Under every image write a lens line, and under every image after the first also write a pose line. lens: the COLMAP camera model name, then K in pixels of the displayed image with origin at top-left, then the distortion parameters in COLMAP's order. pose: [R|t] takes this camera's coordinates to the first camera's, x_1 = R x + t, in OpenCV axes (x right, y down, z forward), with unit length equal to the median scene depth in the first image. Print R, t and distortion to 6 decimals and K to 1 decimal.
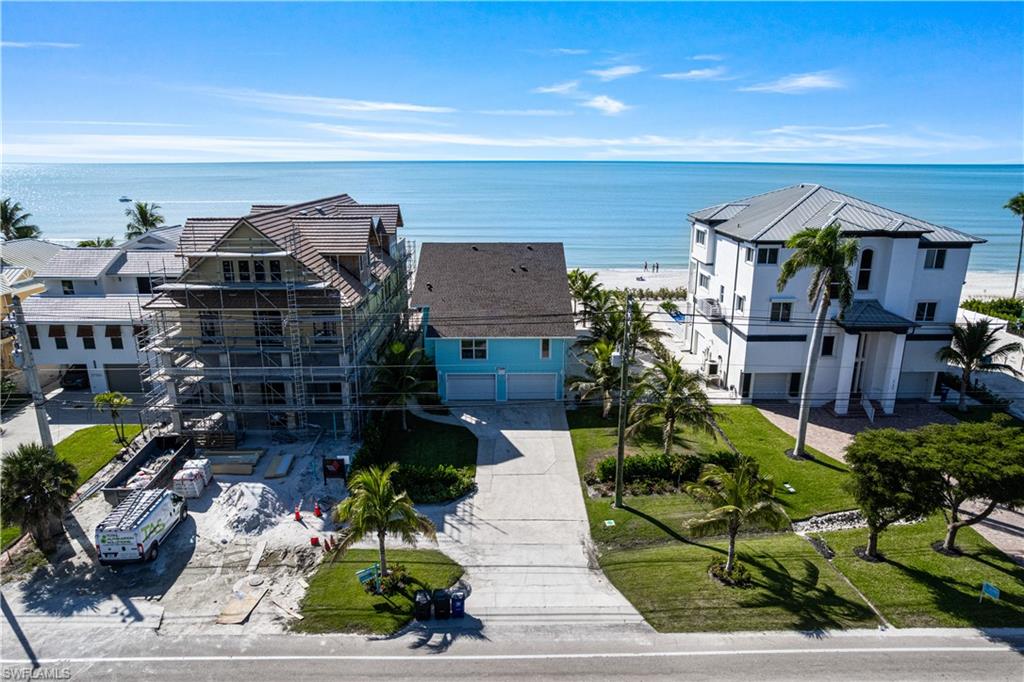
lens RADIAL K [[651.8, 0, 512.0], [0, 651.8, 341.0], [0, 0, 1]] dist [-0.023863, 0.000337]
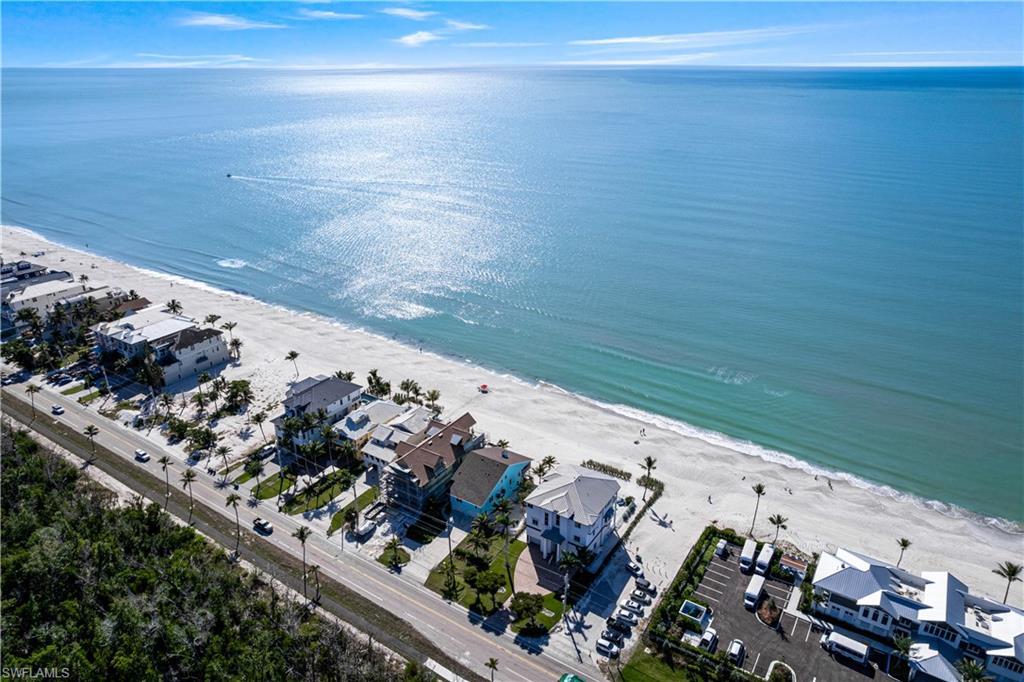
lens RADIAL K [[651.8, 0, 512.0], [0, 651.8, 341.0], [0, 0, 1]] dist [-0.023863, 0.000337]
pose [[0.824899, 0.218578, -0.521311, 2.569358], [-0.139727, 0.972443, 0.186633, -2.134162], [0.547739, -0.081112, 0.832708, -2.371232]]
